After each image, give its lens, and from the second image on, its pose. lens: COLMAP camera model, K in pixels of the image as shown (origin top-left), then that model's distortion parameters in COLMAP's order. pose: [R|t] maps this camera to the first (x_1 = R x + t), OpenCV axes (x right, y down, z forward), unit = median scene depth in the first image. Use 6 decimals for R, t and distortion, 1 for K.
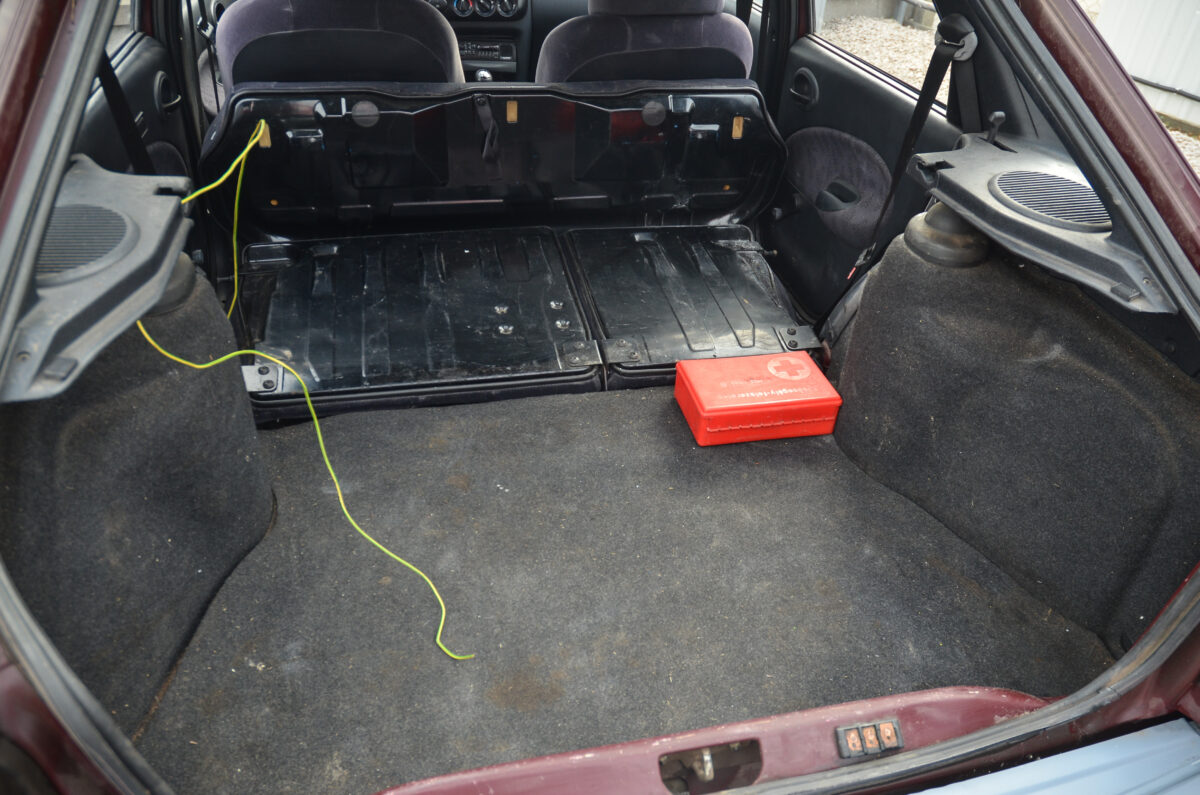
lens RADIAL K [[929.9, 0, 600.9], [0, 929.9, 398.4], [0, 0, 1]] dist [0.029976, -0.006166]
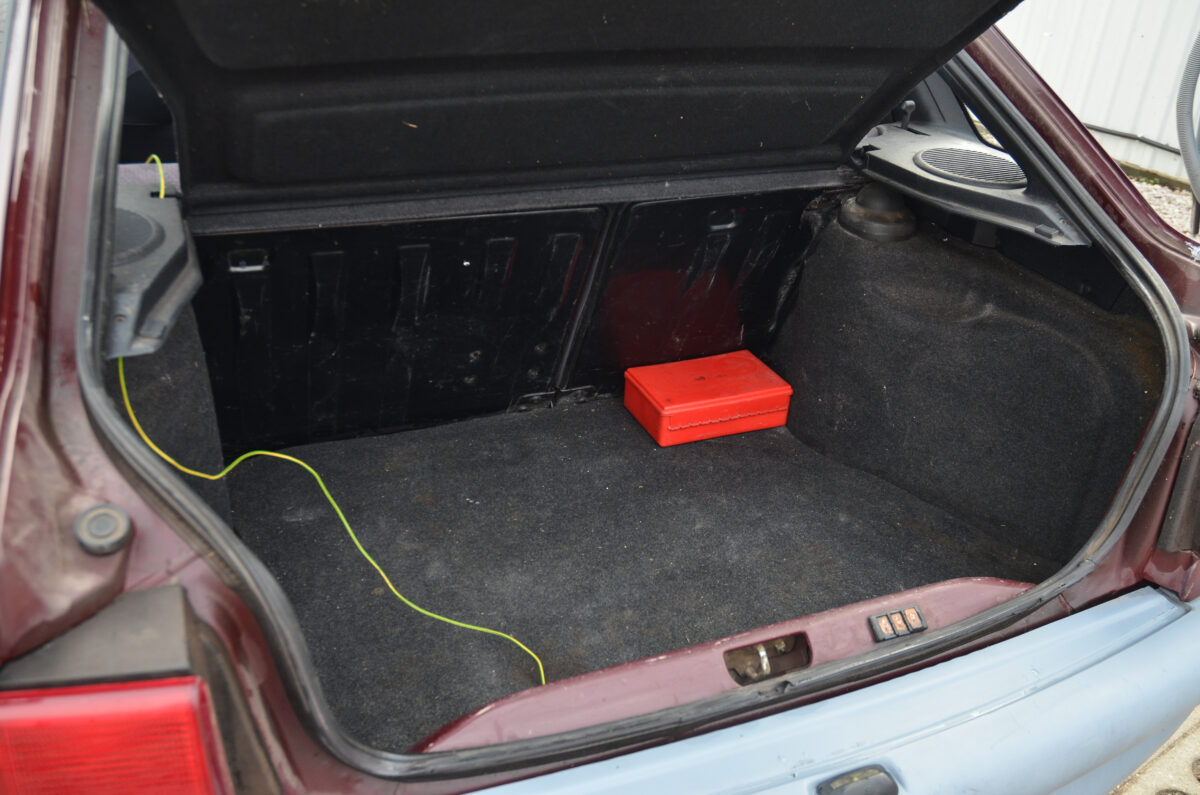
lens RADIAL K [[1141.7, 0, 599.4], [0, 1141.7, 397.5], [0, 0, 1]] dist [0.065704, 0.000000]
pose [[0.981740, -0.081153, 0.172046, -0.196174], [0.100735, 0.988999, -0.108318, 0.150404], [-0.161363, 0.123672, 0.979116, -0.224058]]
